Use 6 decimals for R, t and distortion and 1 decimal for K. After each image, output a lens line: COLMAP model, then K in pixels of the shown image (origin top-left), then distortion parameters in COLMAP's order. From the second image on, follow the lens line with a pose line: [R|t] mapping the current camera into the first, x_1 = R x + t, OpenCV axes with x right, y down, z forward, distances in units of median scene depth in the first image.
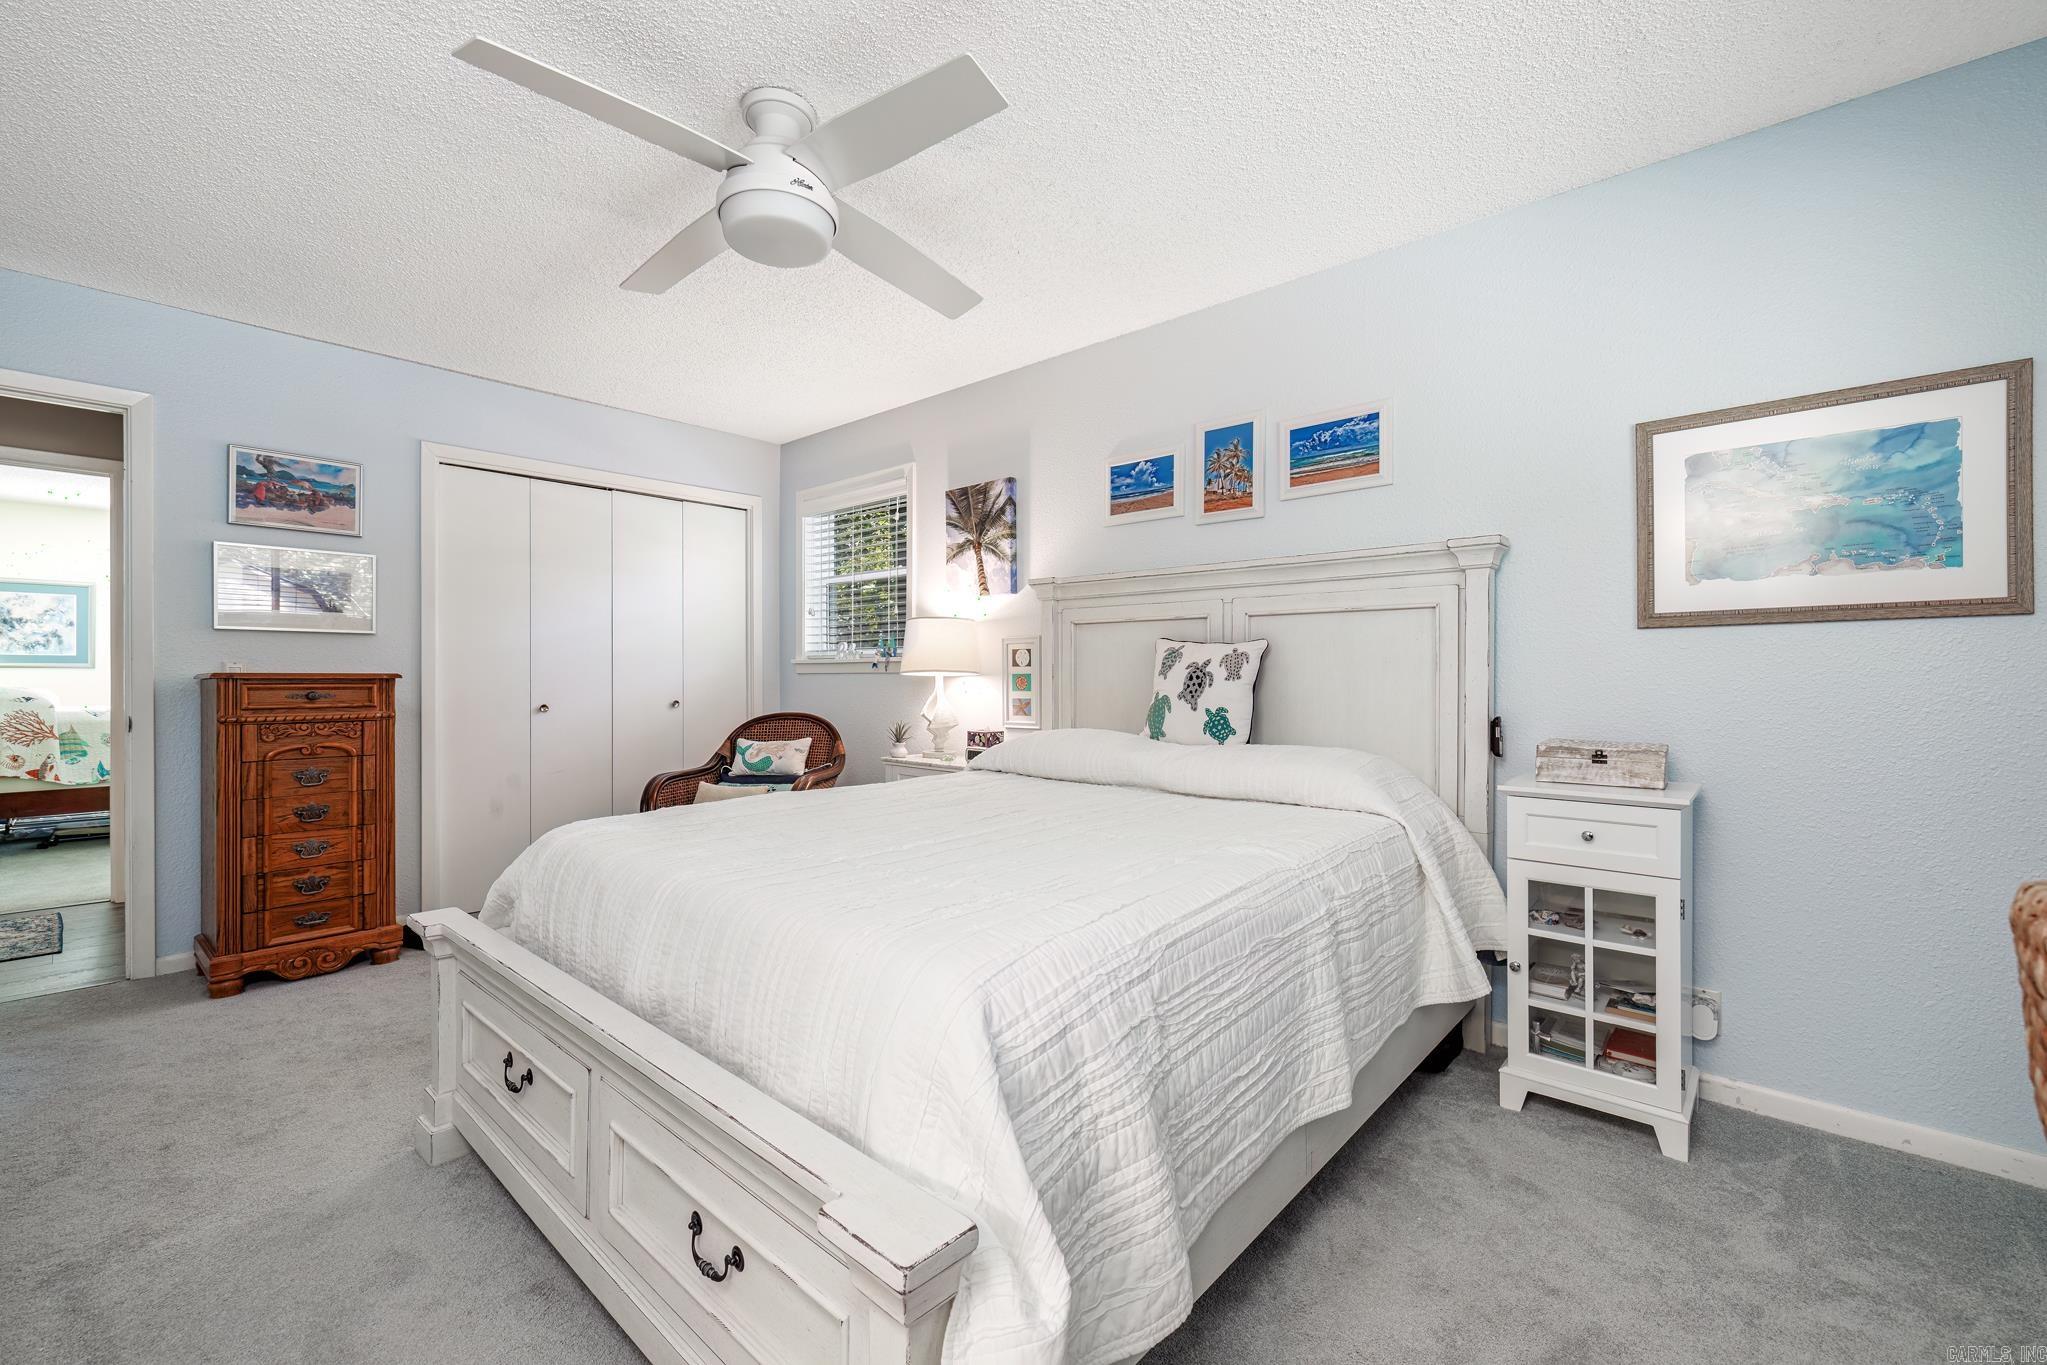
lens RADIAL K [[855.8, 0, 1012.8], [0, 855.8, 677.2], [0, 0, 1]] dist [-0.000937, 0.000991]
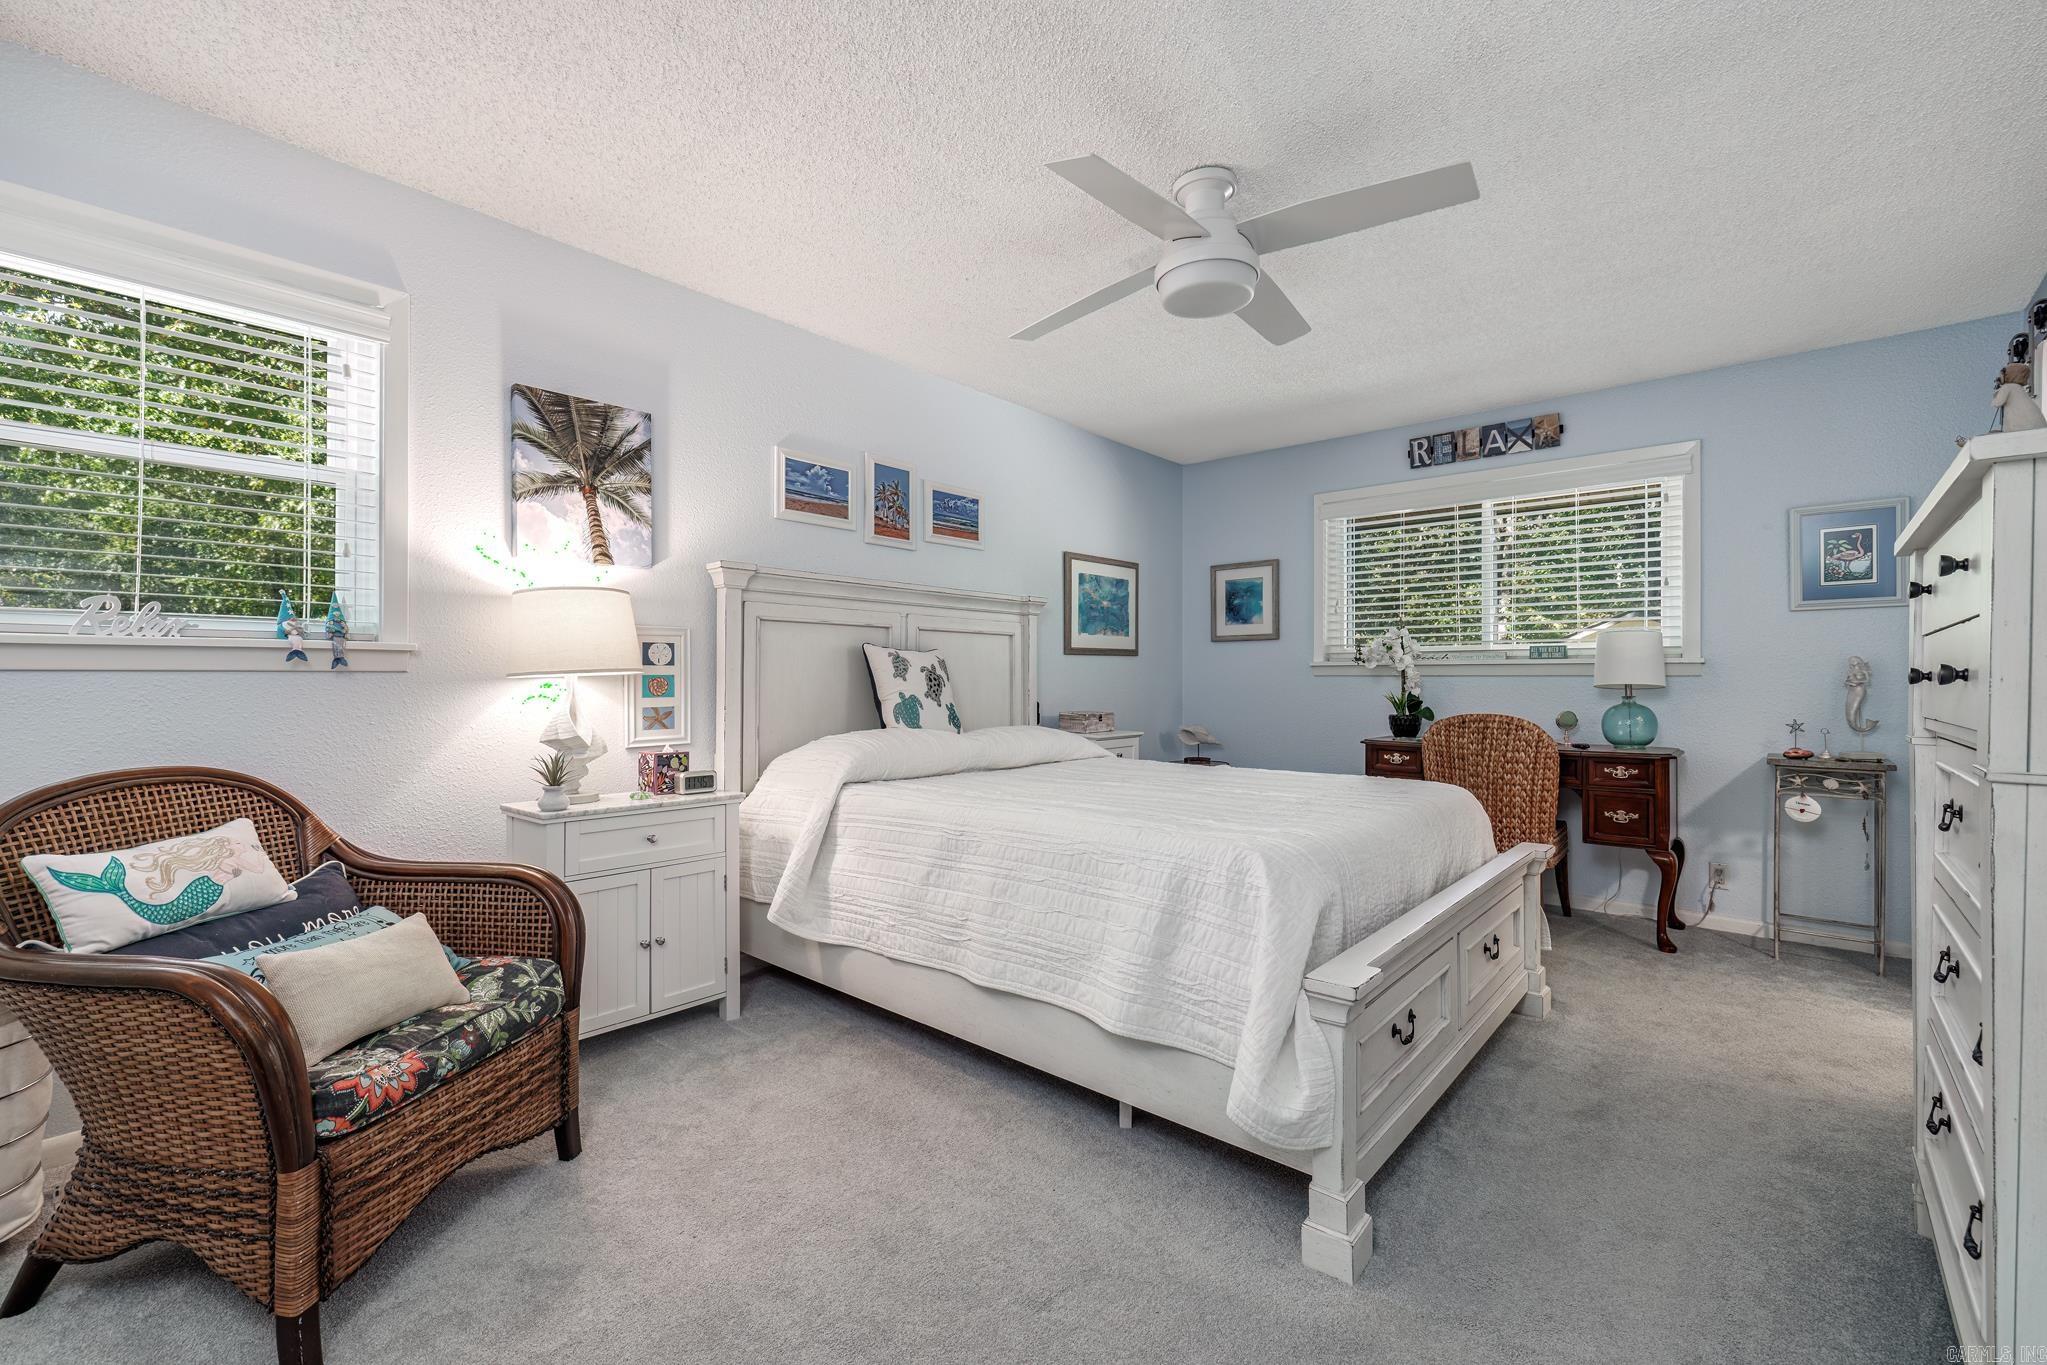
lens RADIAL K [[855.8, 0, 1025.6], [0, 855.8, 682.0], [0, 0, 1]] dist [-0.000937, 0.000991]
pose [[-0.013507, -0.003375, 0.999903, -0.847085], [0.001330, 0.999993, 0.003394, 0.000193], [-0.999908, 0.001375, -0.013502, 0.755614]]
